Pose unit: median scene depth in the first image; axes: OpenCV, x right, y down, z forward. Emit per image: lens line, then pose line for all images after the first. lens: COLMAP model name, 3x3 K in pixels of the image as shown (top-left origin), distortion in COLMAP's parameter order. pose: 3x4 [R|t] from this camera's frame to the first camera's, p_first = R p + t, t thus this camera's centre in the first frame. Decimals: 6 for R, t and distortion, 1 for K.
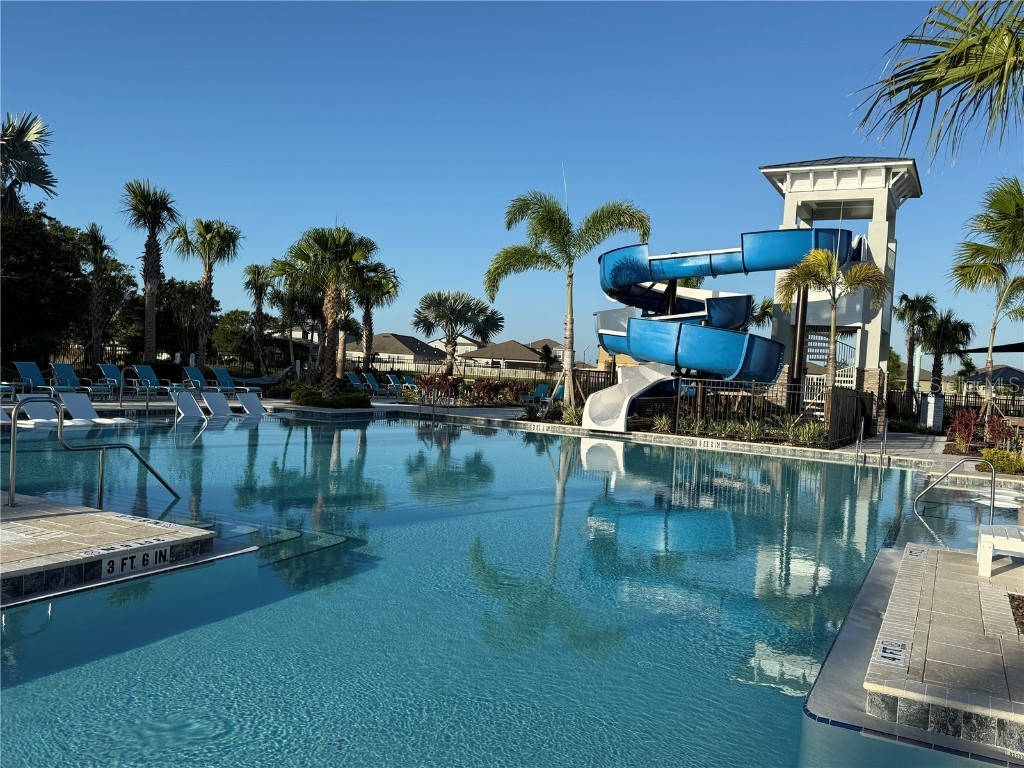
lens RADIAL K [[829.1, 0, 510.2], [0, 829.1, 383.3], [0, 0, 1]] dist [-0.011171, -0.013519]
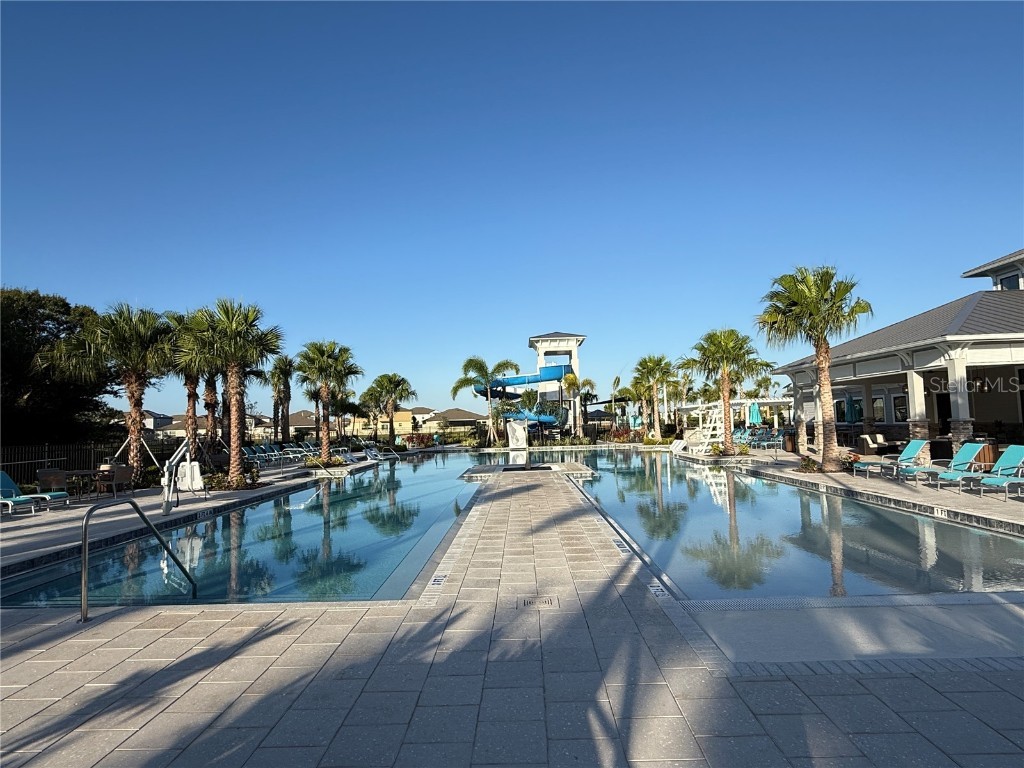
lens RADIAL K [[562.1, 0, 510.1], [0, 562.1, 382.8], [0, 0, 1]] dist [-0.000221, 0.000161]
pose [[0.879308, -0.051179, 0.473495, -0.583365], [0.091434, 0.993856, -0.062375, -0.031364], [-0.467394, 0.098140, 0.878585, -0.453589]]
